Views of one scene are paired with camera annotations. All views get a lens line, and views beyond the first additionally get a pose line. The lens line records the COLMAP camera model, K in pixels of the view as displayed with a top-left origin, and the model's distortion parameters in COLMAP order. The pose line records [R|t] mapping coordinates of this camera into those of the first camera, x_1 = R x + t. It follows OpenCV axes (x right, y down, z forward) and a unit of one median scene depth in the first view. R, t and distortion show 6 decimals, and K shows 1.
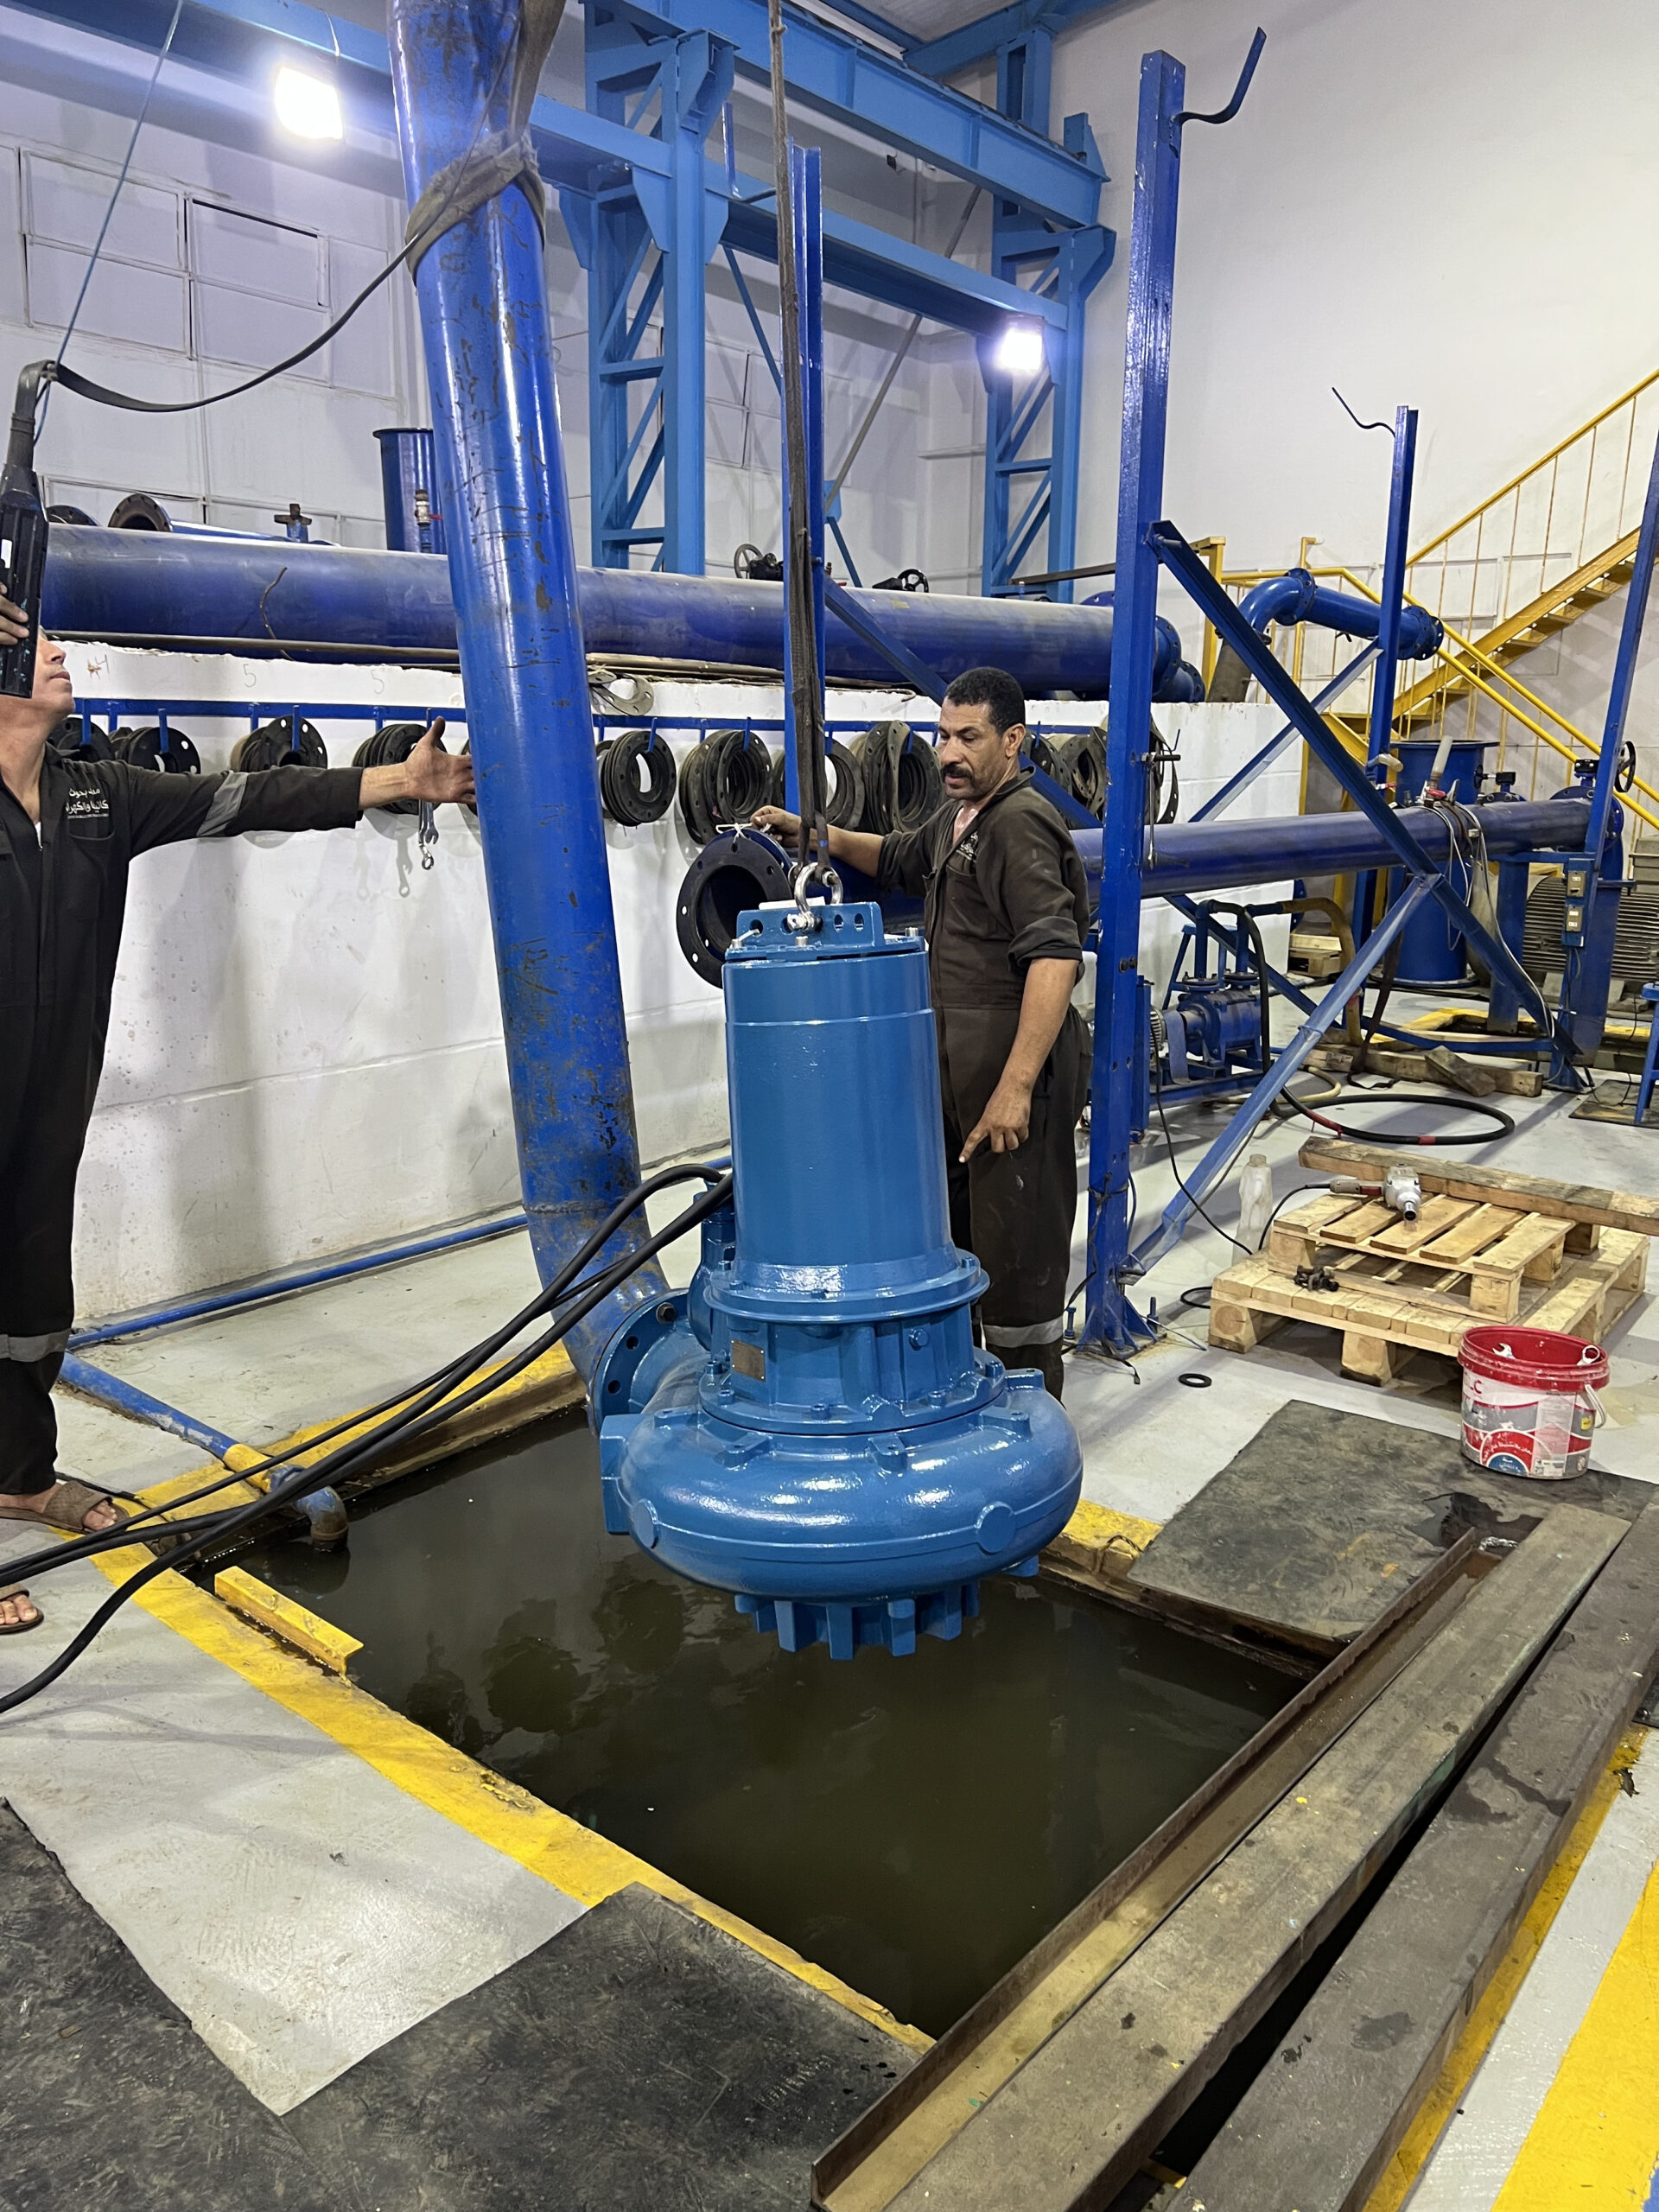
lens RADIAL K [[1645.1, 0, 808.7], [0, 1645.1, 1090.7], [0, 0, 1]] dist [0.050445, -0.056423]
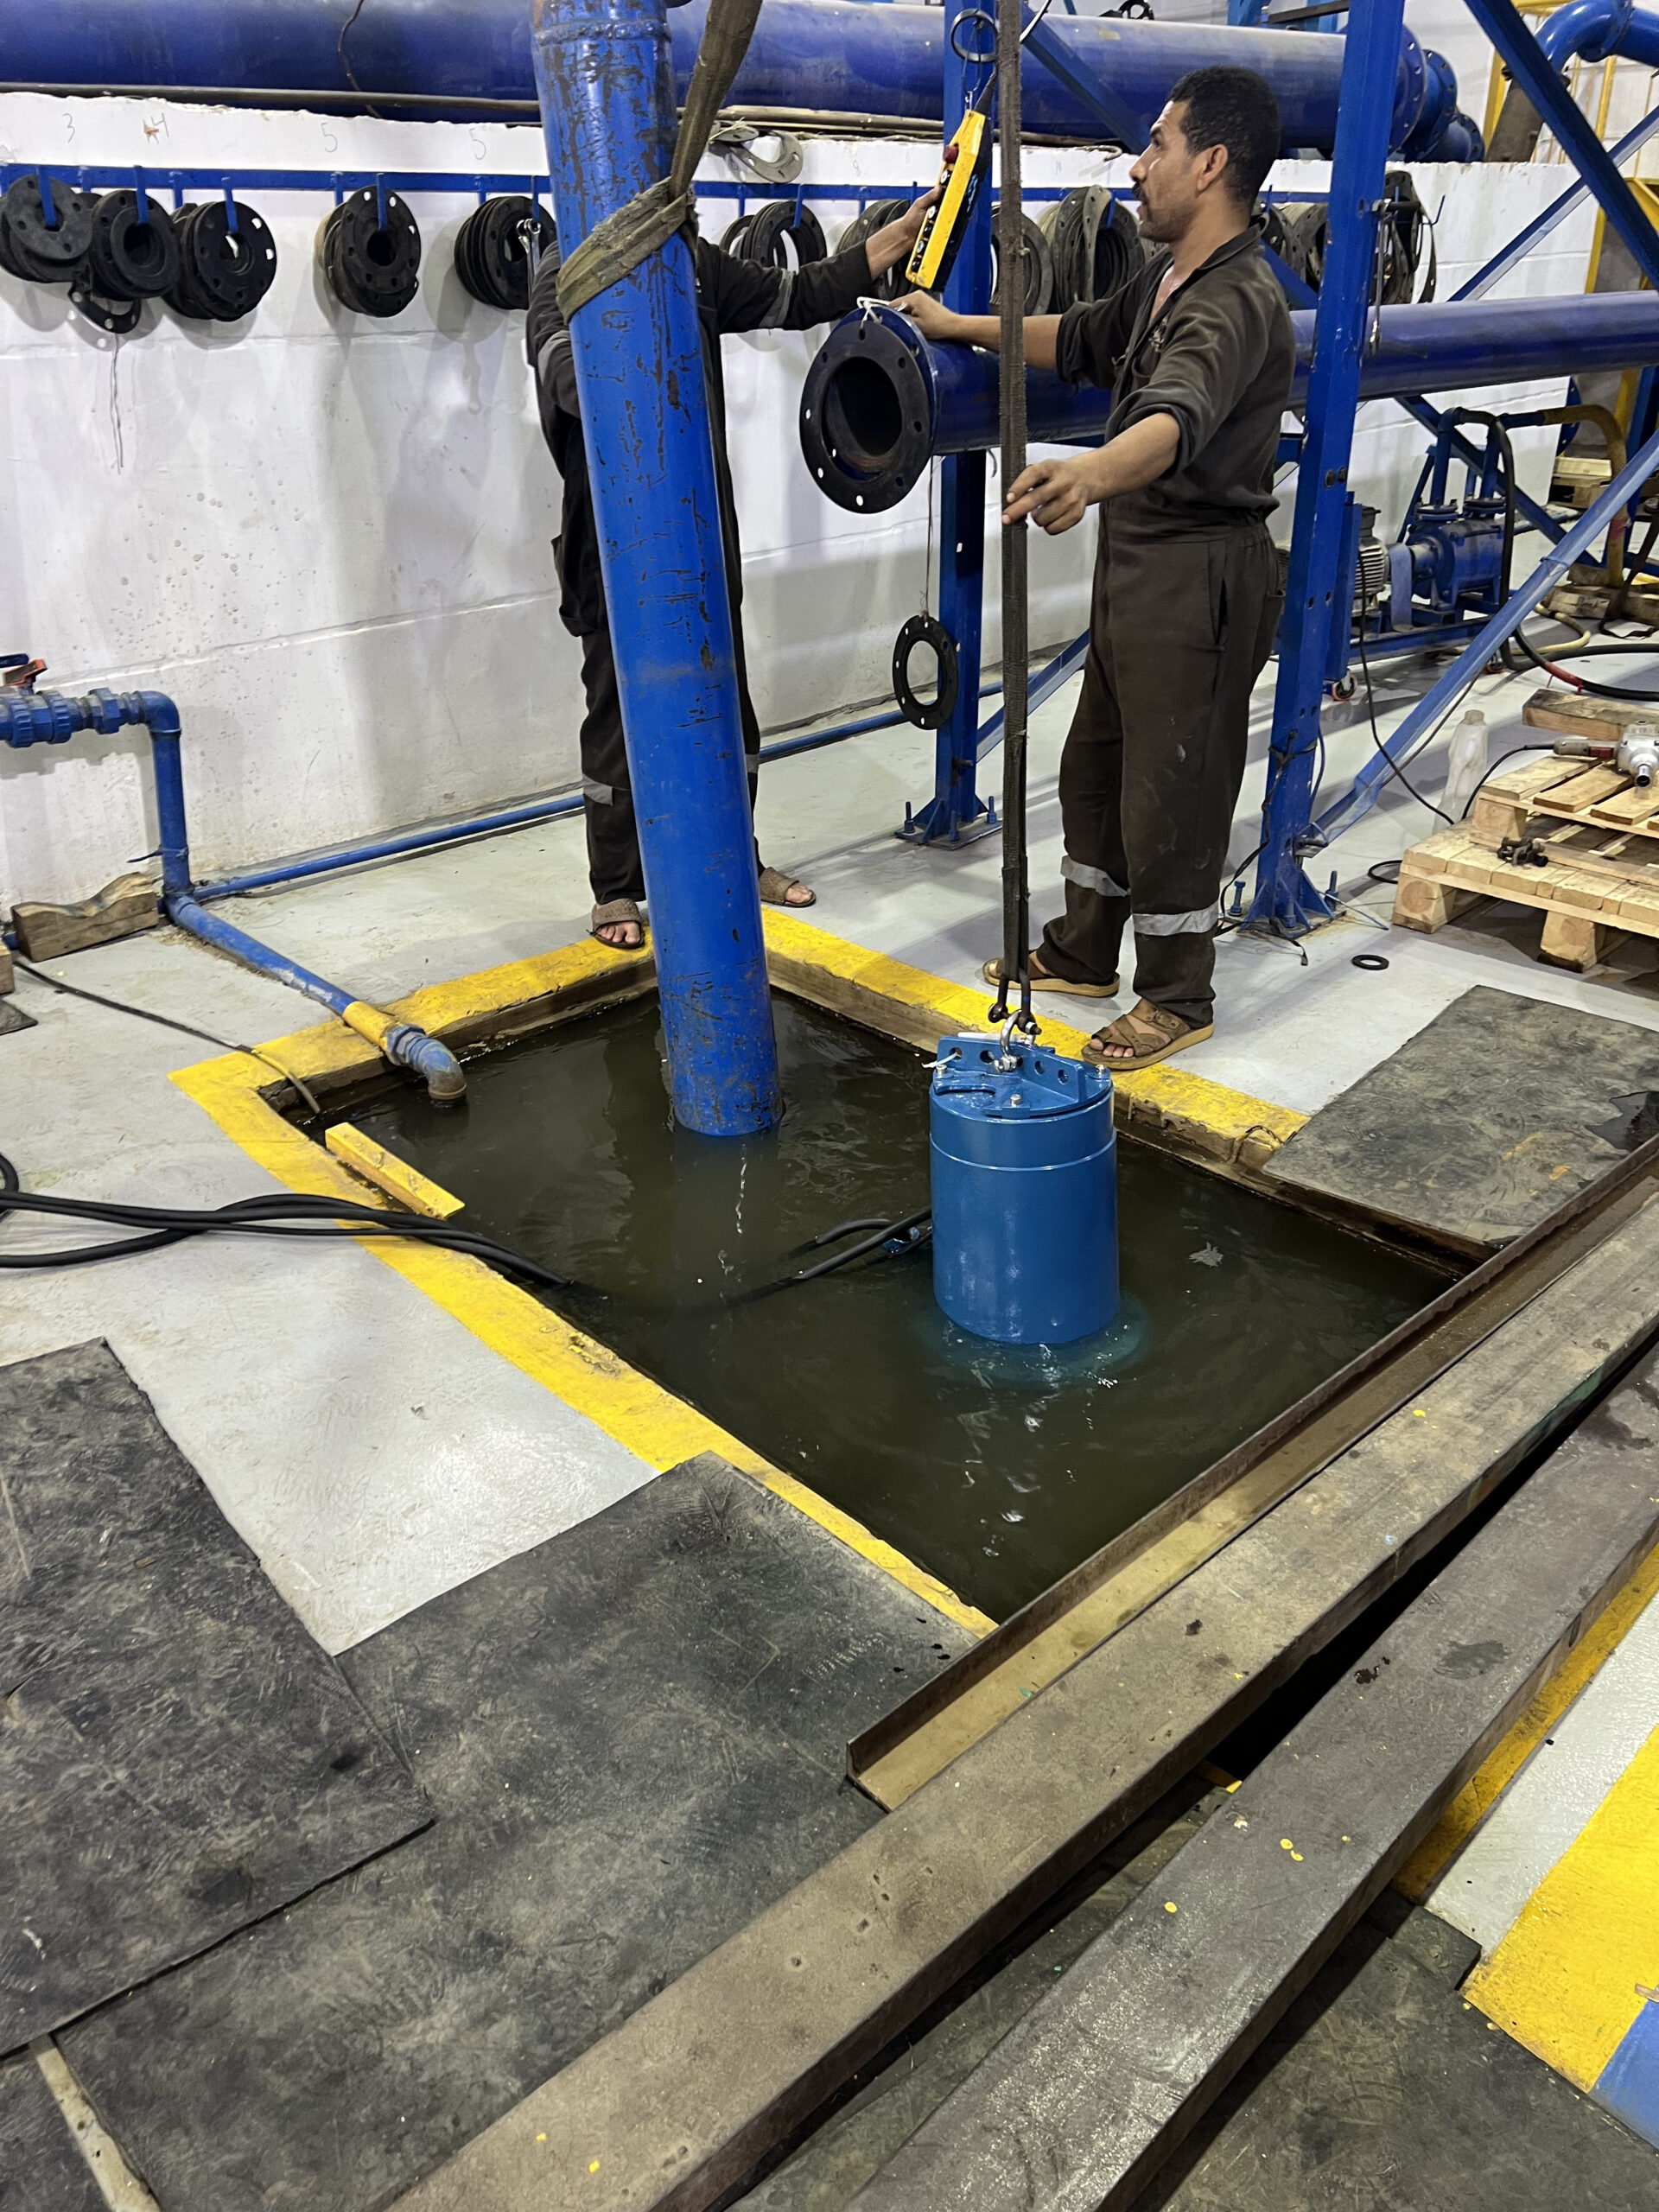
lens RADIAL K [[1645.1, 0, 797.9], [0, 1645.1, 1091.5], [0, 0, 1]] dist [0.050445, -0.056423]
pose [[0.992260, 0.034736, -0.119223, 0.030492], [-0.002598, 0.965678, 0.259727, 0.007024], [0.124153, -0.257407, 0.958294, 0.061670]]
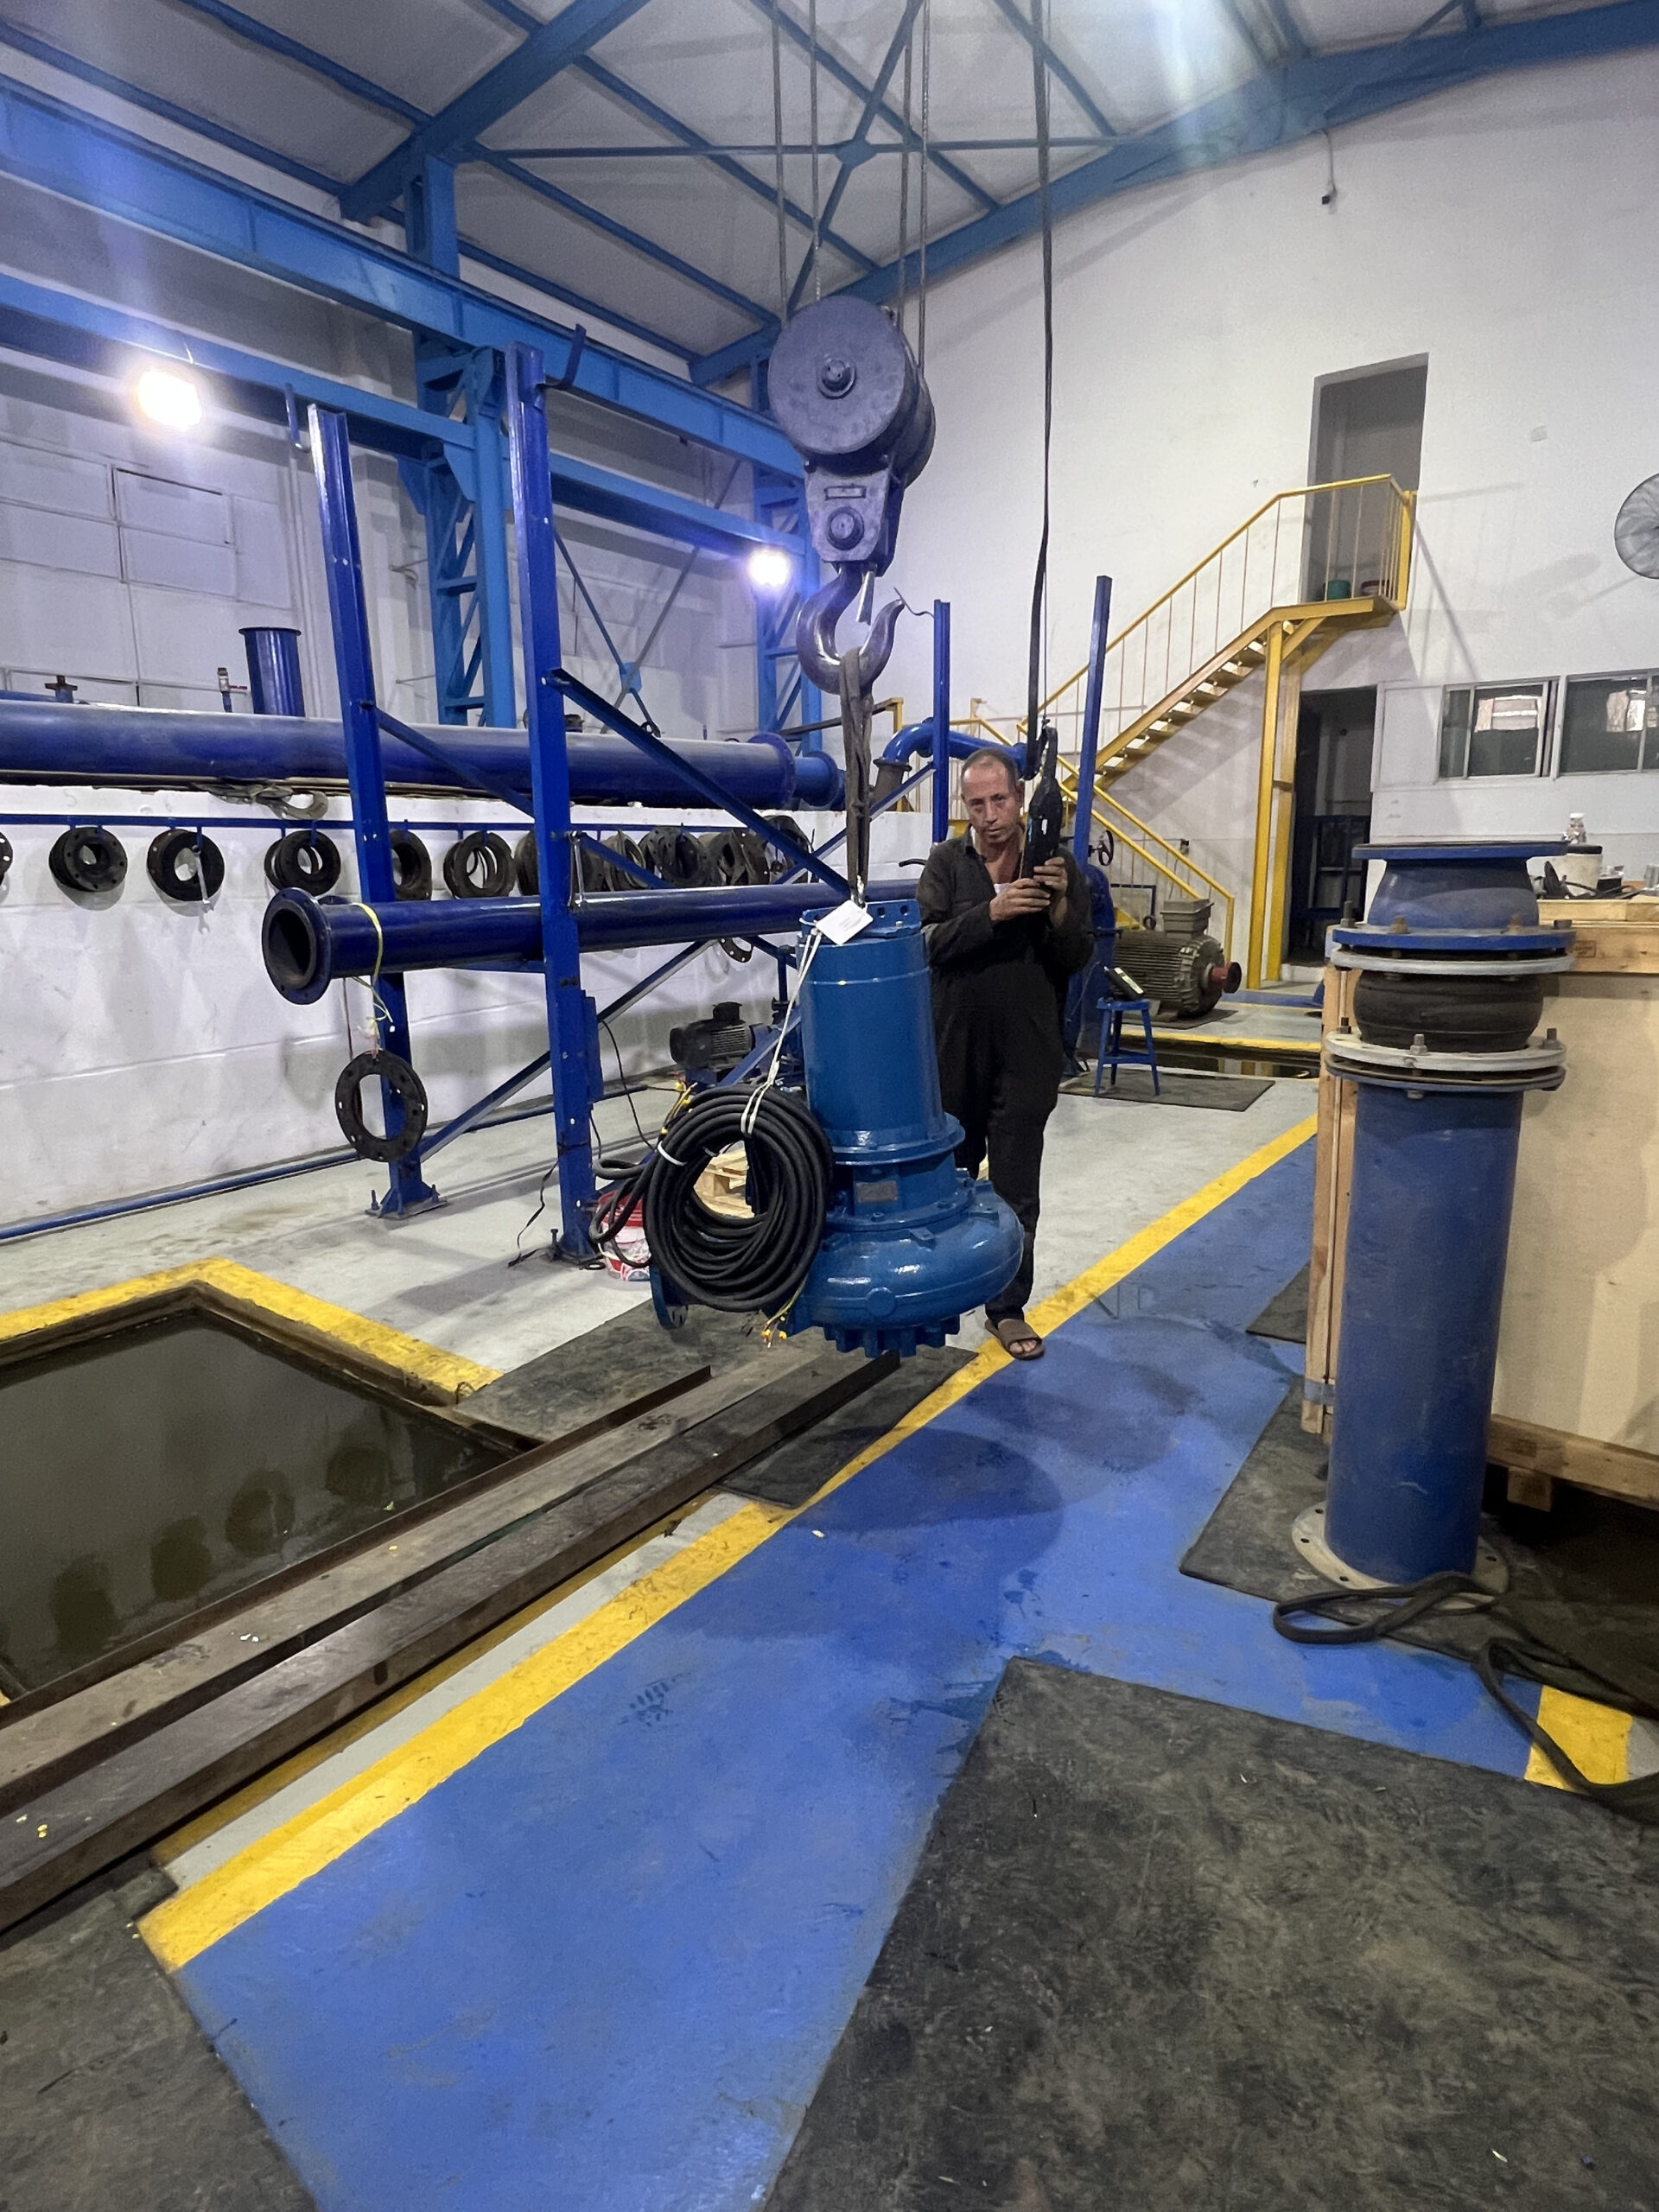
lens RADIAL K [[1179.9, 0, 819.7], [0, 1179.9, 1091.7], [0, 0, 1]] dist [-0.002003, -0.000444]
pose [[0.998536, -0.031312, 0.044117, 0.353110], [0.031761, 0.999450, -0.009492, 0.032418], [-0.043796, 0.010879, 0.998981, -0.014702]]
